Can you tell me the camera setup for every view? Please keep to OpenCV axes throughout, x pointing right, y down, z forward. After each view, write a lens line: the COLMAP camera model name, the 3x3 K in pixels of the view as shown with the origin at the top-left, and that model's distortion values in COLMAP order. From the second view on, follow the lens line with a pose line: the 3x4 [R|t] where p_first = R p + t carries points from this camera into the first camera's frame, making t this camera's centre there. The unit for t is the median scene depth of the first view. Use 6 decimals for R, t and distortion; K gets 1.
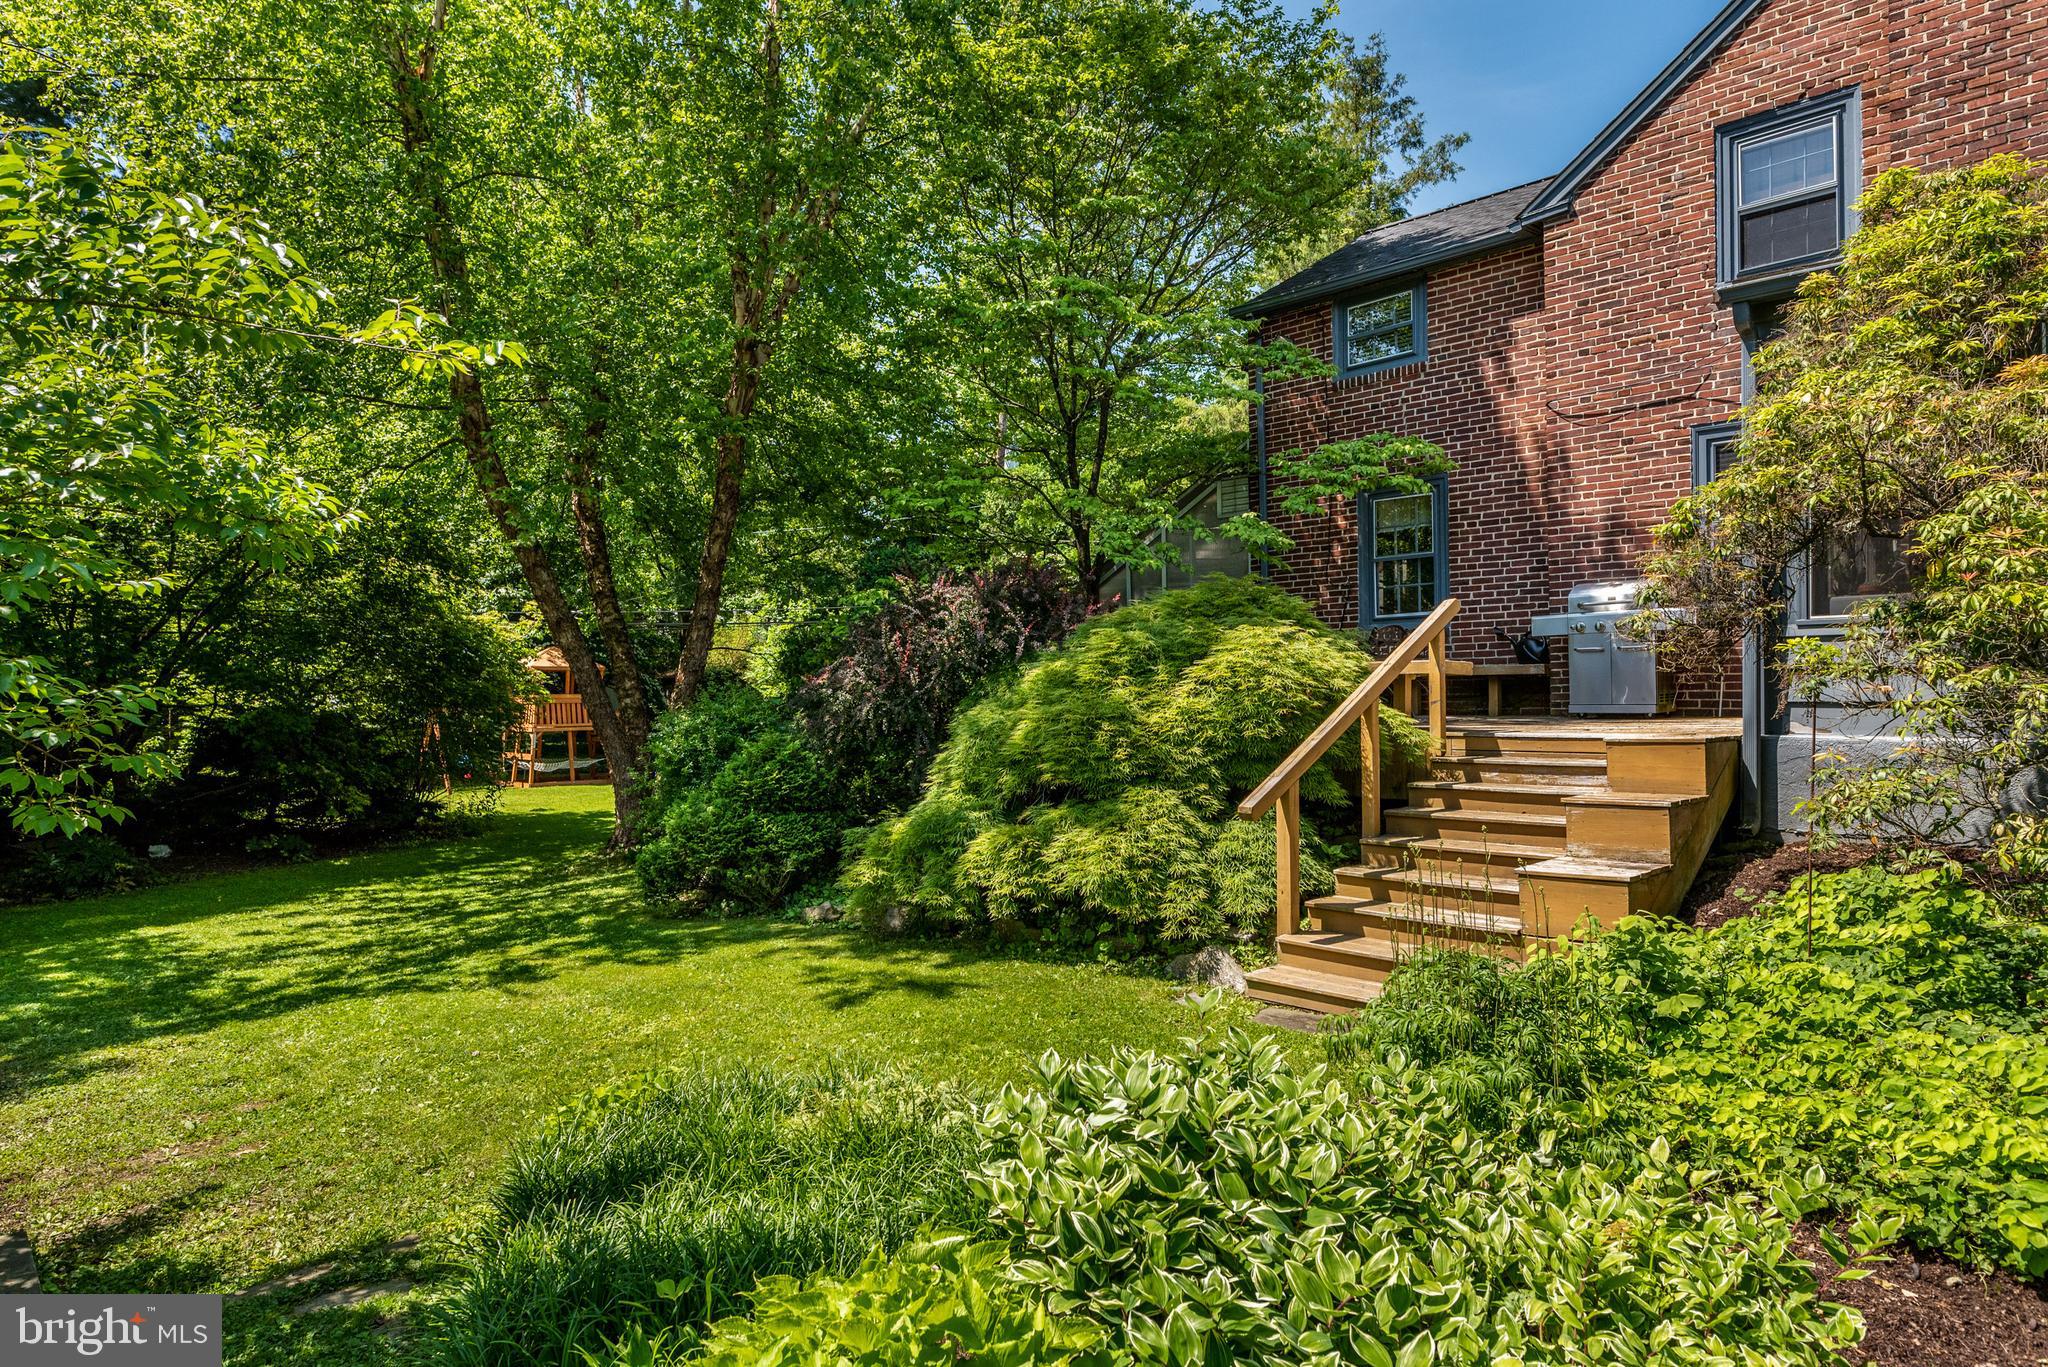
lens RADIAL K [[1174.8, 0, 1023.4], [0, 1174.8, 687.4], [0, 0, 1]] dist [-0.006033, 0.000241]
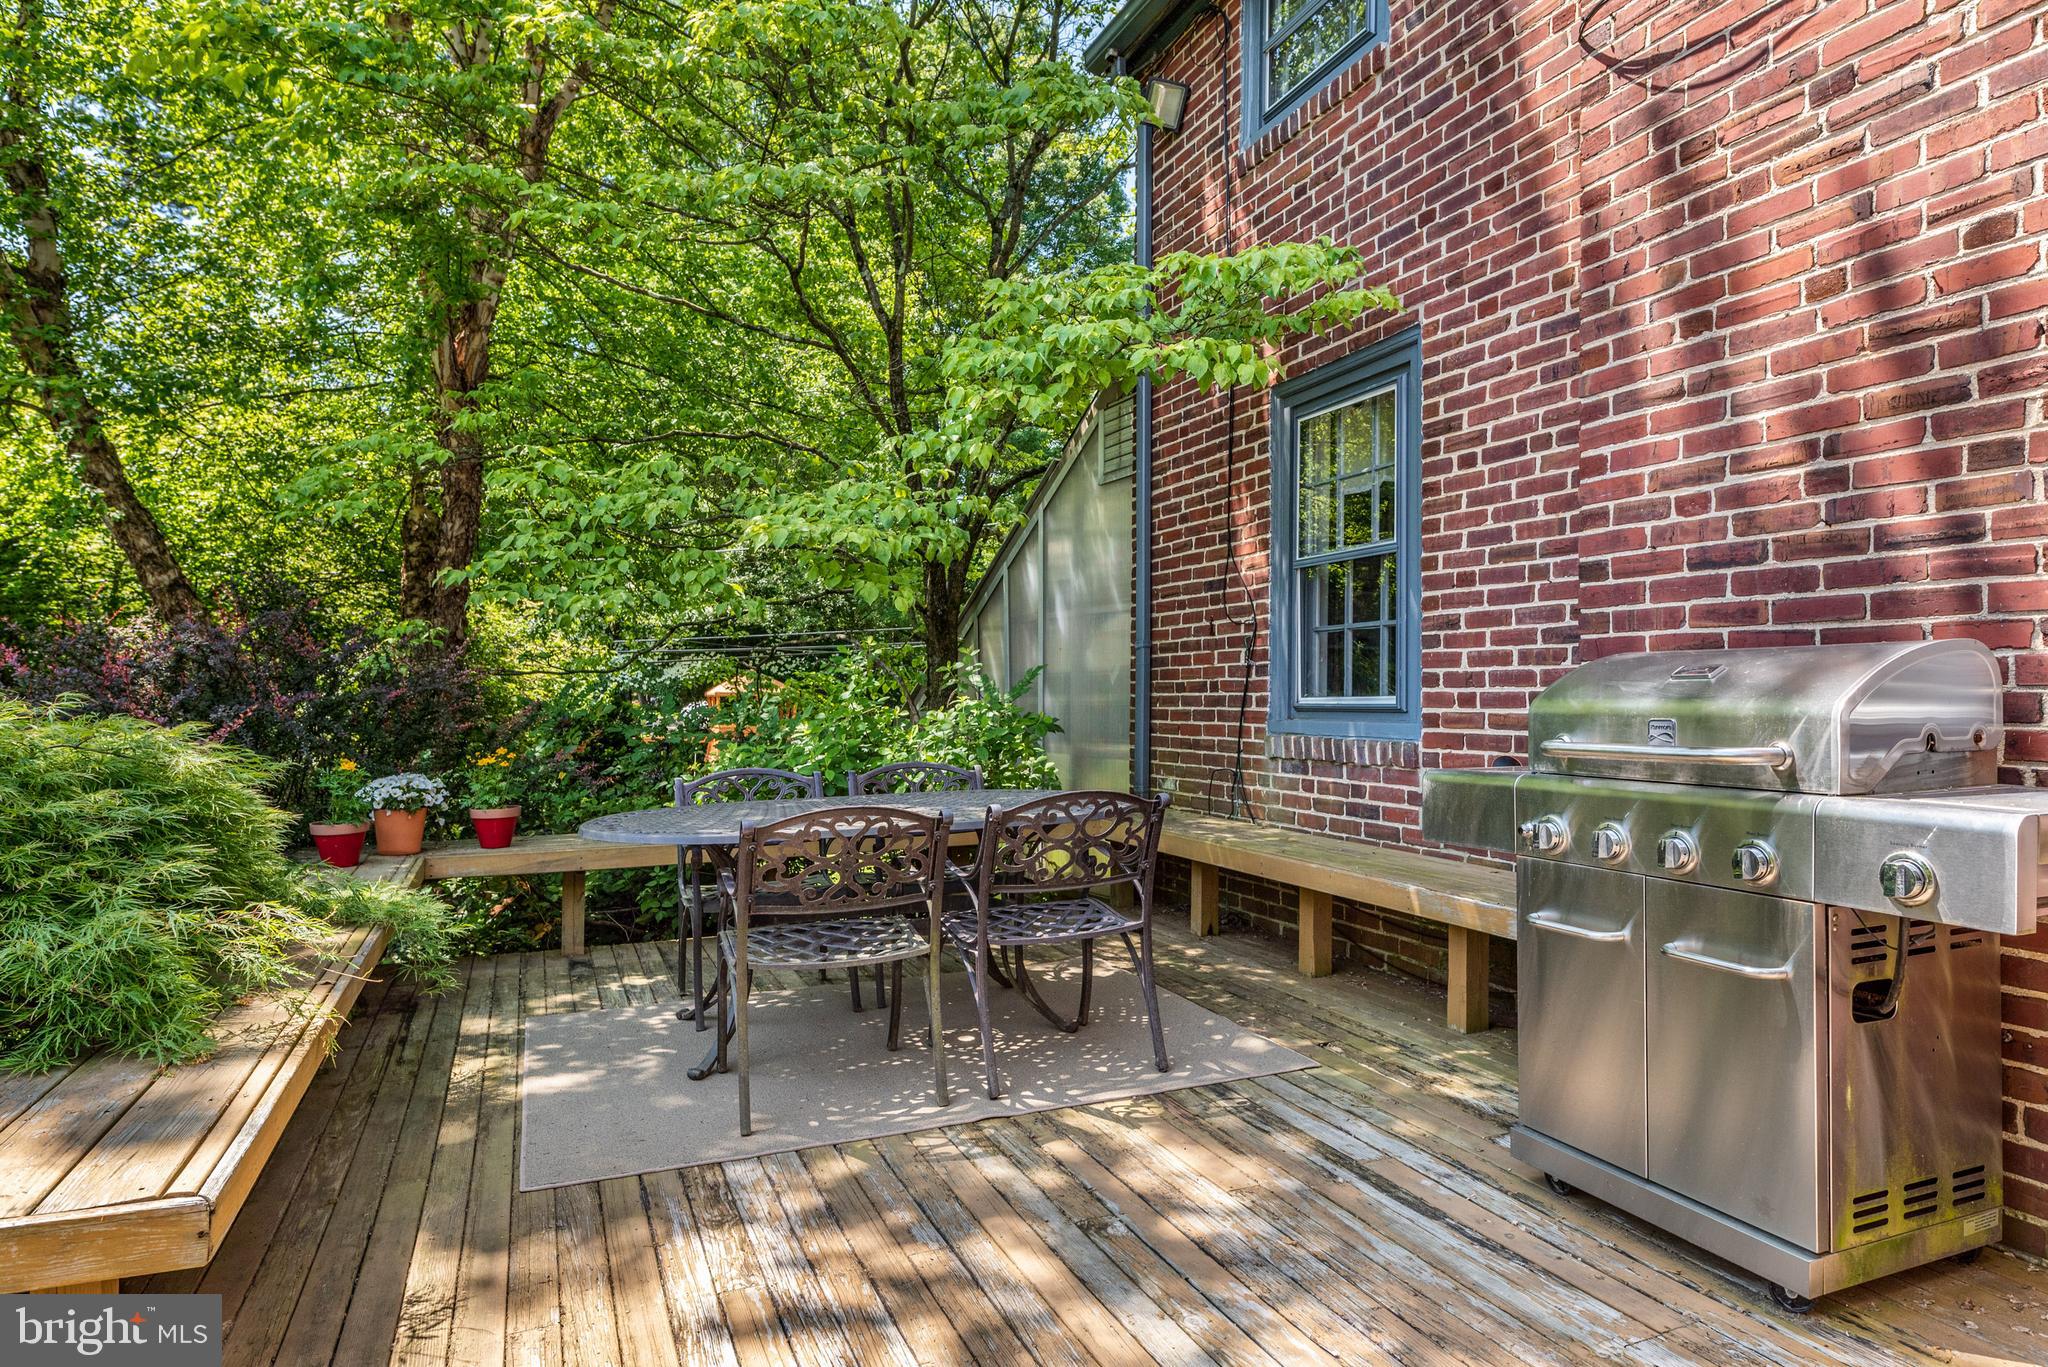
lens RADIAL K [[1174.8, 0, 1024.0], [0, 1174.8, 687.4], [0, 0, 1]] dist [-0.006033, 0.000241]
pose [[0.919033, -0.000167, -0.394180, 0.402371], [0.008884, 0.999755, 0.020290, -0.078746], [0.394080, -0.022150, 0.918809, 0.621189]]
